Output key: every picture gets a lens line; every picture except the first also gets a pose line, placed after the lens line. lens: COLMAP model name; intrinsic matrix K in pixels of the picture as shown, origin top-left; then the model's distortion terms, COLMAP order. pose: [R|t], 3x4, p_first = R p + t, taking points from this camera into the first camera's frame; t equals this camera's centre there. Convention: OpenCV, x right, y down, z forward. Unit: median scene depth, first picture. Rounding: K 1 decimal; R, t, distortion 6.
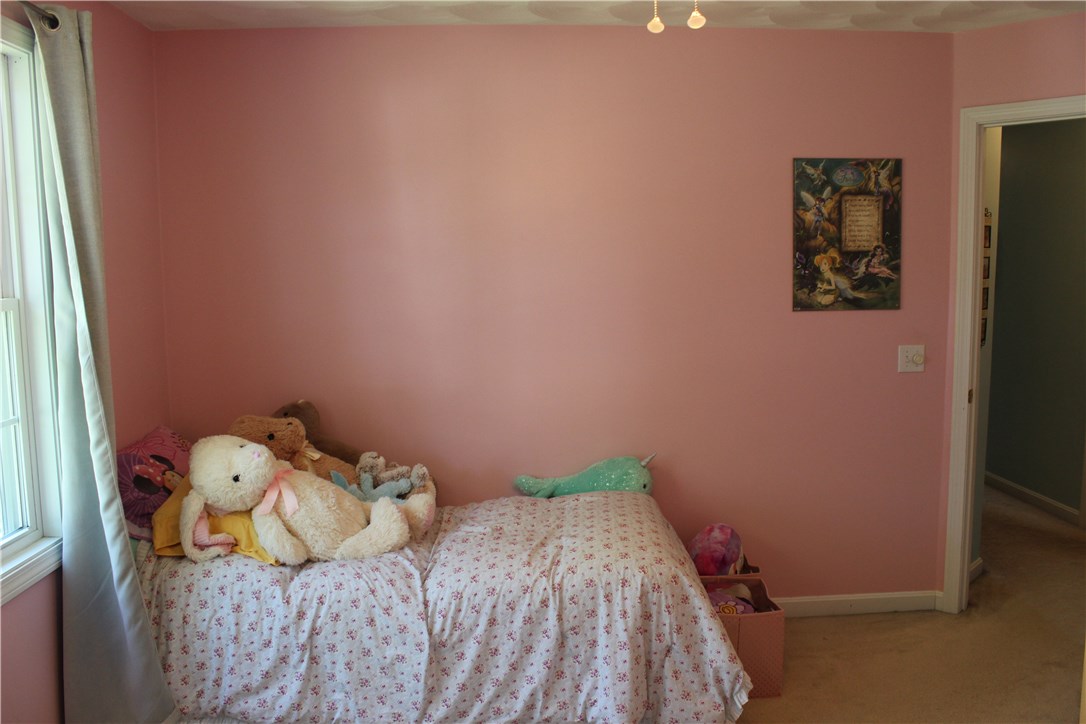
lens RADIAL K [[906.6, 0, 543.0], [0, 906.6, 362.0], [0, 0, 1]] dist [-0.166112, 0.147473]
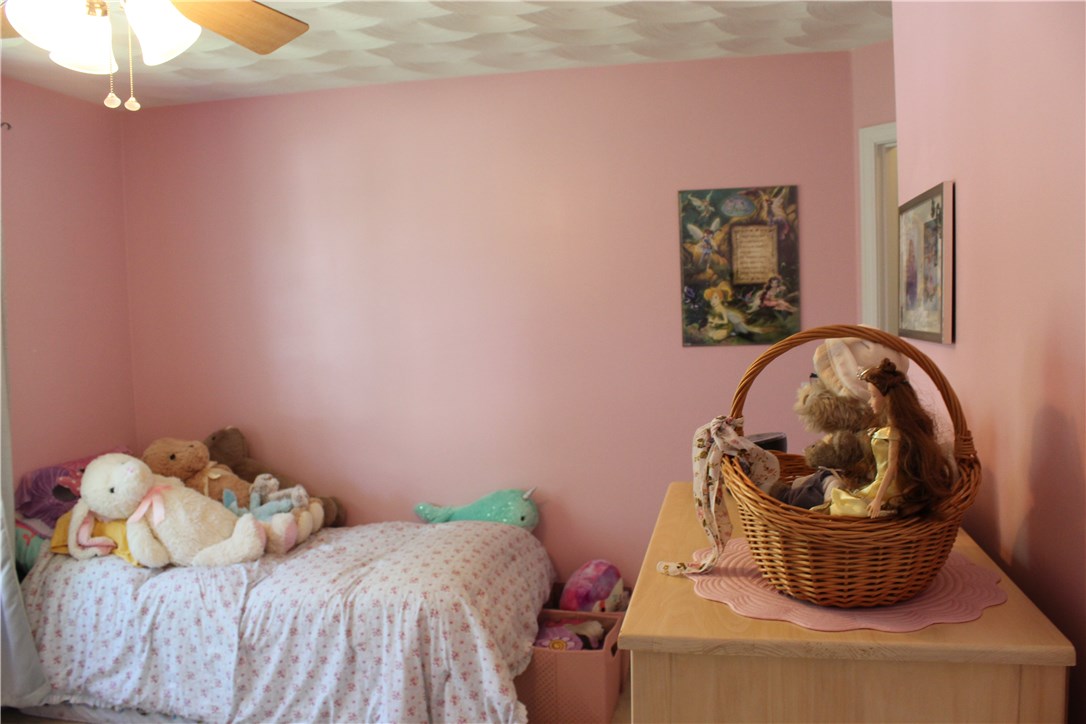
lens RADIAL K [[906.6, 0, 543.0], [0, 906.6, 362.0], [0, 0, 1]] dist [-0.166112, 0.147473]
pose [[0.968020, 0.003346, -0.250851, 0.509219], [-0.012453, 0.999319, -0.034725, -0.005654], [0.250565, 0.036738, 0.967403, 0.014845]]
